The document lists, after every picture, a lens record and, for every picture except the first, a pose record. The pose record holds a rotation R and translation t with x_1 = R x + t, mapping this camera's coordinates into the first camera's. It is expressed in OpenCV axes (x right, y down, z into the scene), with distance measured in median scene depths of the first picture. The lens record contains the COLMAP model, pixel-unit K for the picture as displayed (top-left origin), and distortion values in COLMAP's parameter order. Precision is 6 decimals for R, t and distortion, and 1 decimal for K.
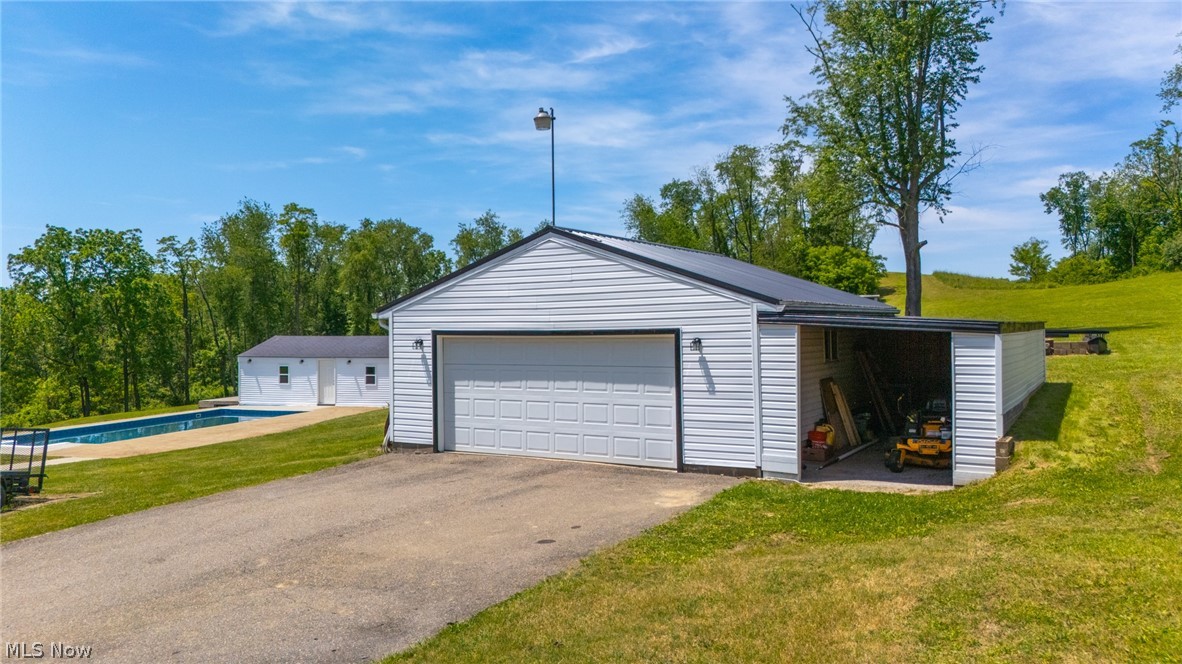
lens RADIAL K [[854.8, 0, 597.5], [0, 854.8, 334.5], [0, 0, 1]] dist [0.055734, -0.036873]
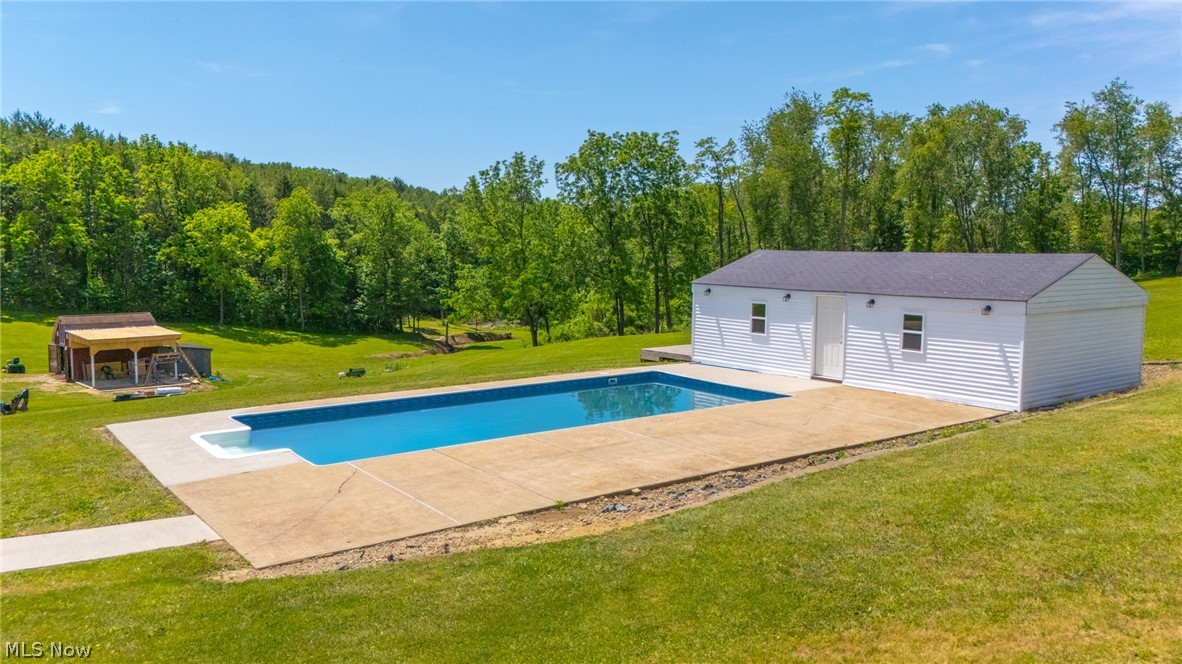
lens RADIAL K [[854.8, 0, 597.5], [0, 854.8, 340.7], [0, 0, 1]] dist [0.055734, -0.036873]
pose [[0.807163, 0.076780, -0.585314, -0.046117], [-0.015376, 0.993904, 0.109173, 0.000414], [0.590128, -0.079121, 0.803423, 0.189561]]
